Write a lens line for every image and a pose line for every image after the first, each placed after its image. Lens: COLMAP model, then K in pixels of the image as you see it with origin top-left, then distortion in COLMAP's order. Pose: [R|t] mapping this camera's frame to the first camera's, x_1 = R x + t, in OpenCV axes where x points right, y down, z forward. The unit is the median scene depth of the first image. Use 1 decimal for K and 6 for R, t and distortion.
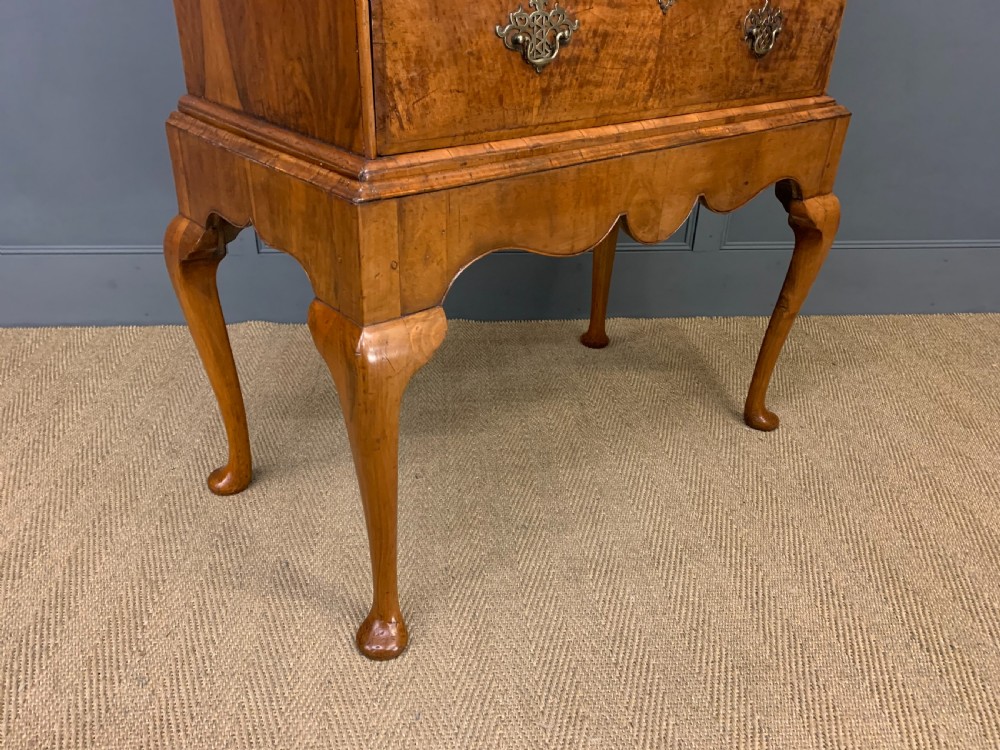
lens RADIAL K [[763.5, 0, 507.2], [0, 763.5, 375.7], [0, 0, 1]] dist [0.048694, -0.047374]
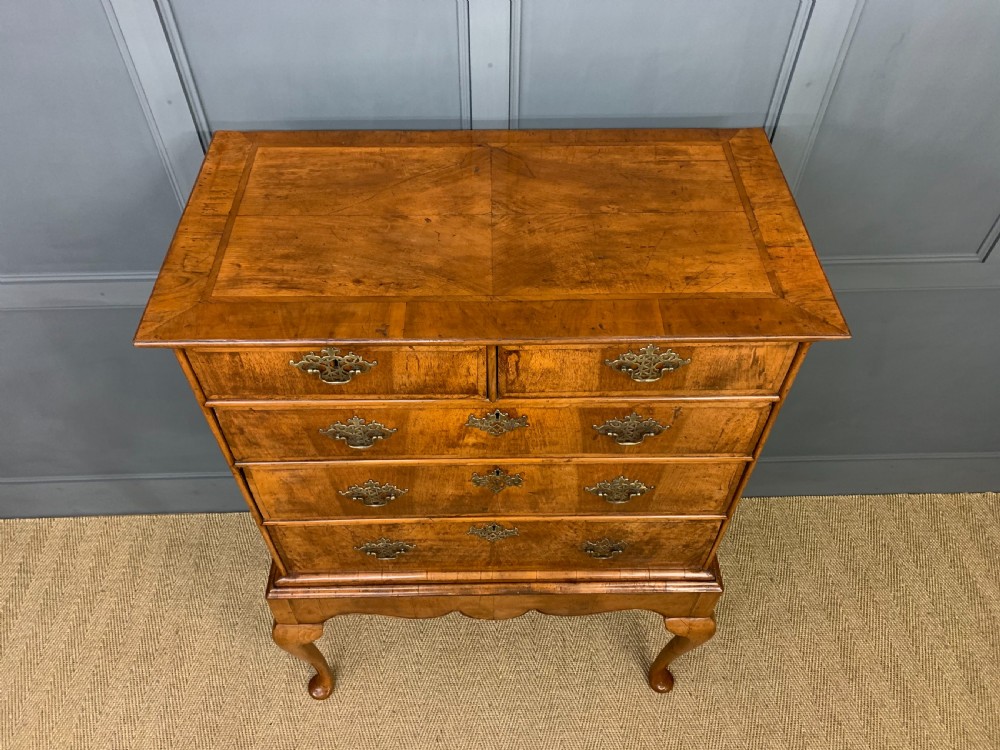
lens RADIAL K [[763.5, 0, 491.0], [0, 763.5, 369.3], [0, 0, 1]] dist [0.048694, -0.047374]
pose [[0.770592, 0.460798, -0.440288, 0.755601], [-0.278624, 0.864890, 0.417532, -1.485433], [0.573199, -0.199072, 0.794867, -0.178535]]
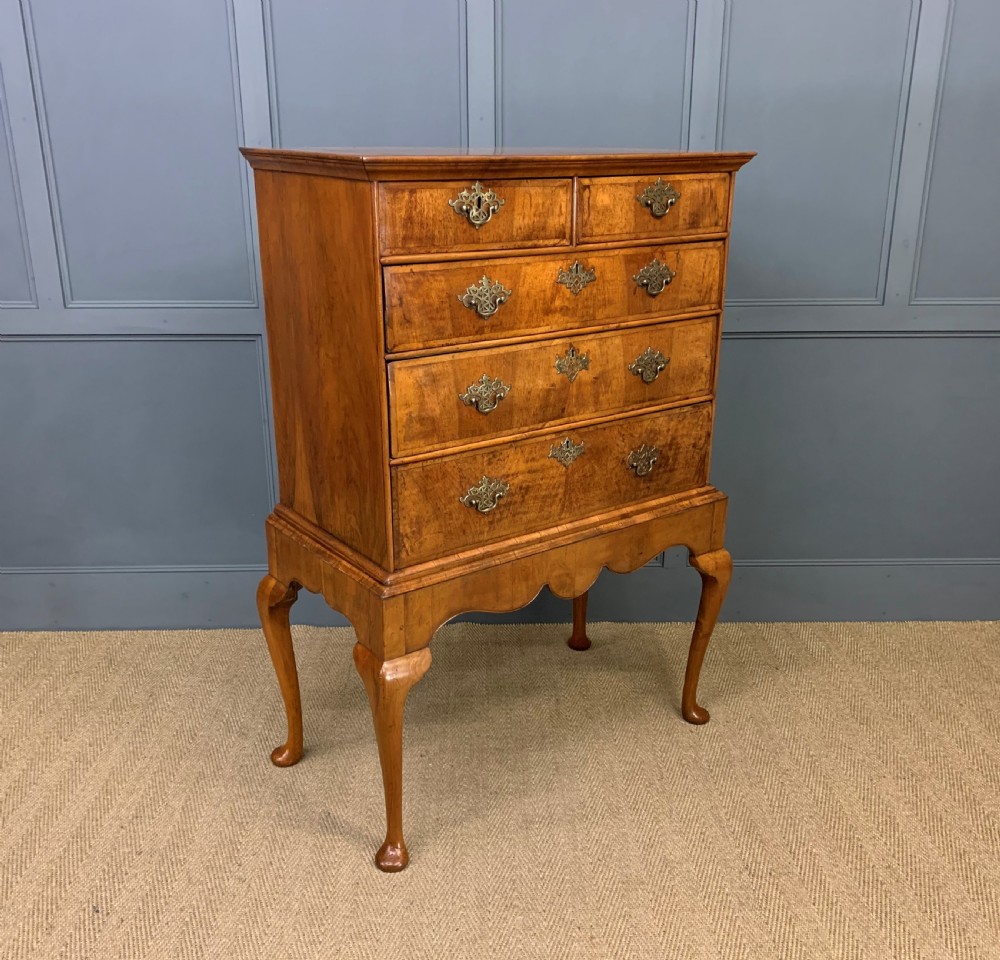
lens RADIAL K [[992.7, 0, 497.0], [0, 992.7, 504.4], [0, 0, 1]] dist [0.071157, 0.000000]
pose [[0.997072, -0.002871, -0.076419, 0.226101], [-0.008023, 0.989853, -0.141868, -0.086126], [0.076051, 0.142066, 0.986931, -1.188525]]
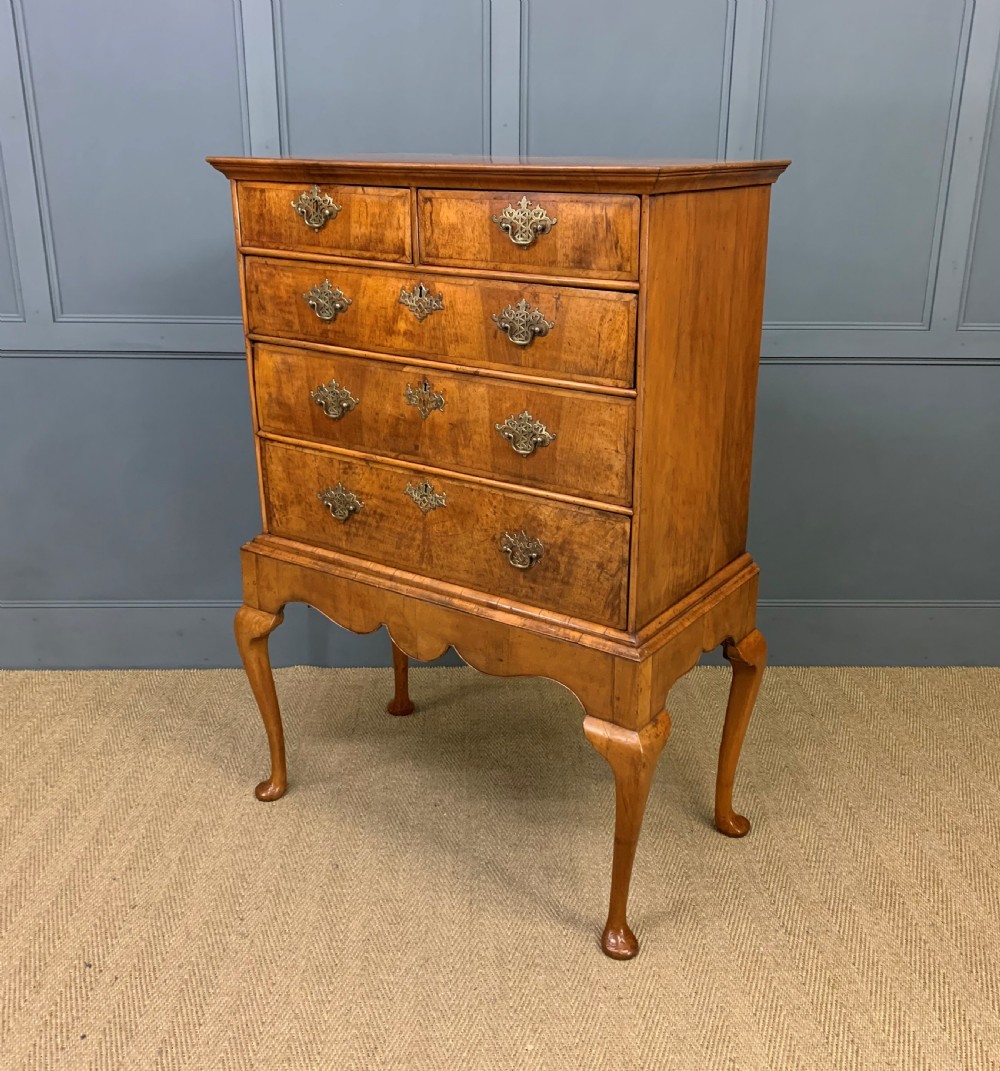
lens RADIAL K [[1071.1, 0, 541.0], [0, 1071.1, 541.6], [0, 0, 1]] dist [0.049804, 0.000000]
pose [[0.283203, 0.303657, -0.909719, 2.266071], [-0.455040, 0.877531, 0.151255, -0.876611], [0.844236, 0.371123, 0.386695, 0.423640]]
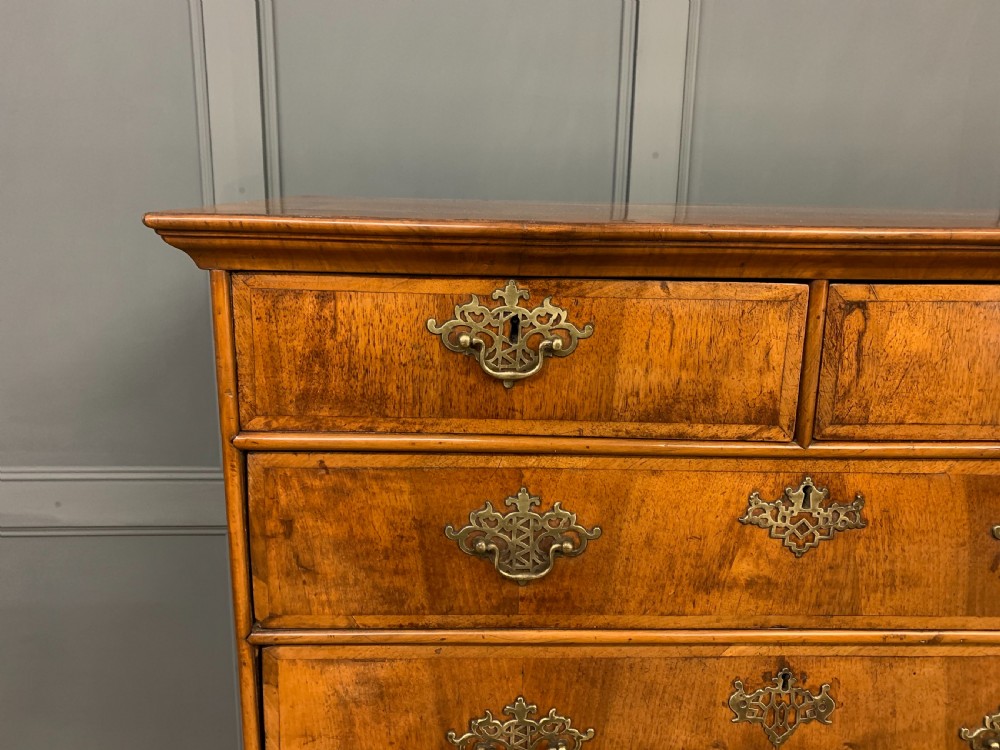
lens RADIAL K [[763.5, 0, 495.0], [0, 763.5, 368.7], [0, 0, 1]] dist [0.048694, -0.047374]
pose [[0.783063, 0.124693, -0.609314, 0.410309], [-0.287280, 0.941438, -0.176538, -0.791332], [0.551618, 0.313284, 0.773027, 0.153709]]
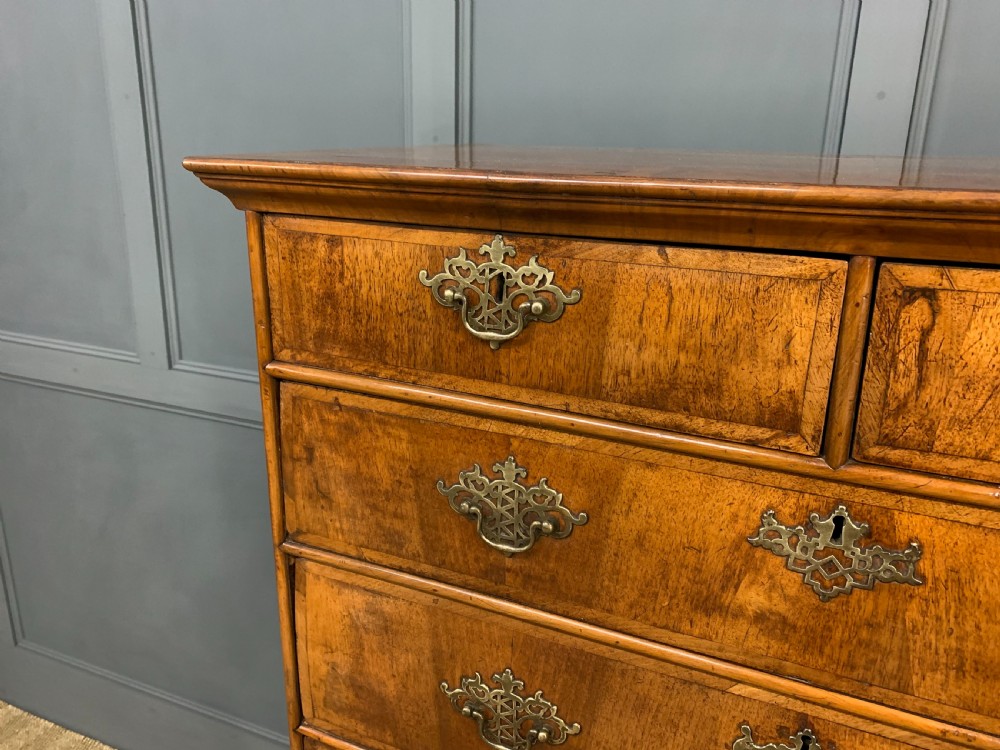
lens RADIAL K [[763.5, 0, 496.0], [0, 763.5, 369.4], [0, 0, 1]] dist [0.048694, -0.047374]
pose [[0.431337, 0.239968, -0.869692, 0.559014], [-0.429790, 0.902219, 0.035782, -0.896887], [0.793240, 0.358351, 0.492296, 0.360667]]
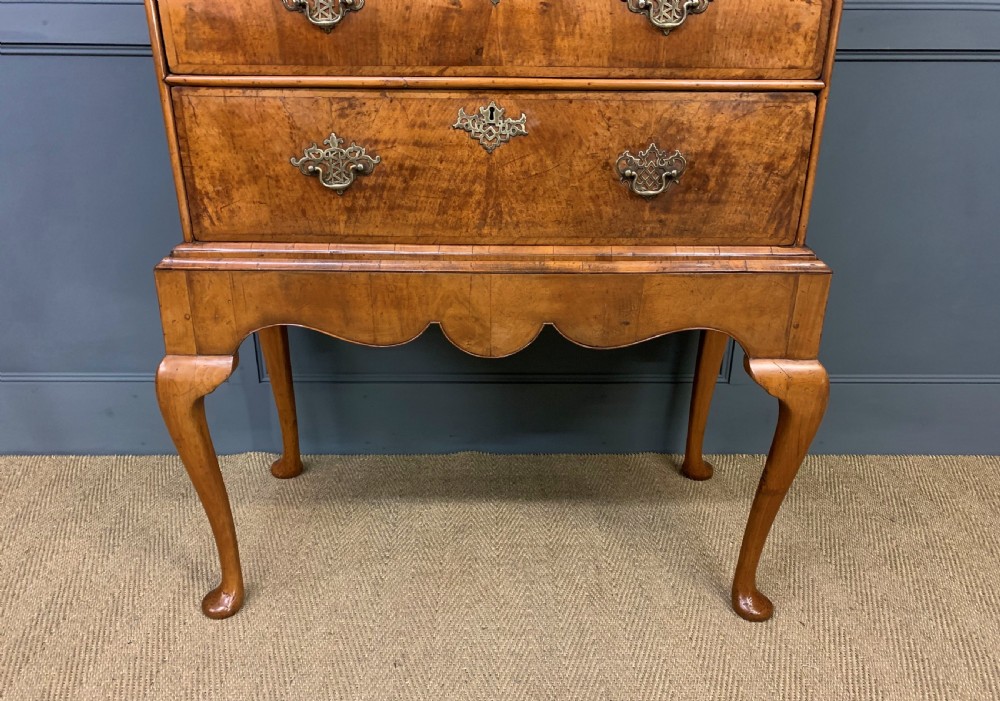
lens RADIAL K [[772.7, 0, 496.4], [0, 772.7, 376.9], [0, 0, 1]] dist [0.063396, -0.091161]
pose [[0.756069, 0.229608, -0.612895, 1.001738], [-0.292309, 0.956321, -0.002328, -0.172653], [0.585590, 0.180915, 0.790161, 0.197133]]
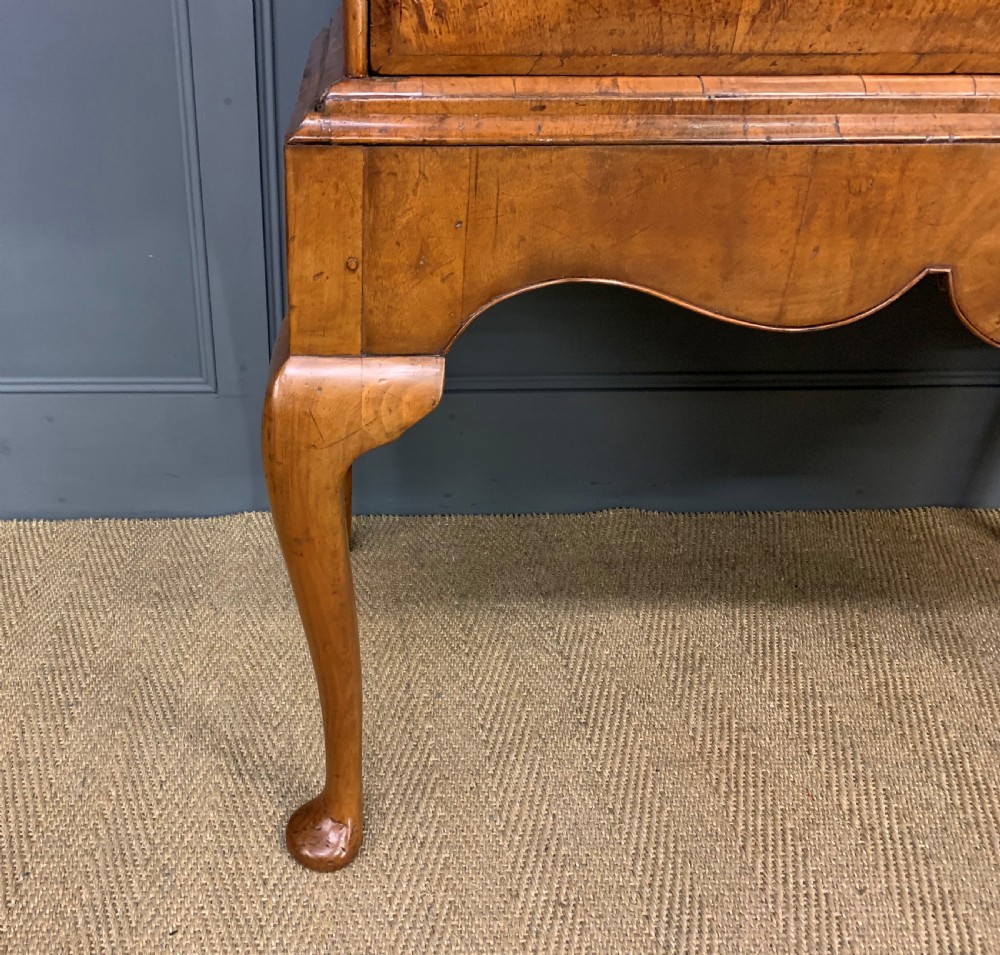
lens RADIAL K [[977.3, 0, 360.5], [0, 977.3, 462.4], [0, 0, 1]] dist [0.027386, 0.000000]
pose [[0.765733, 0.284840, -0.576644, 0.283026], [-0.284529, 0.954101, 0.093460, -0.061392], [0.576798, 0.092506, 0.811632, 0.352503]]
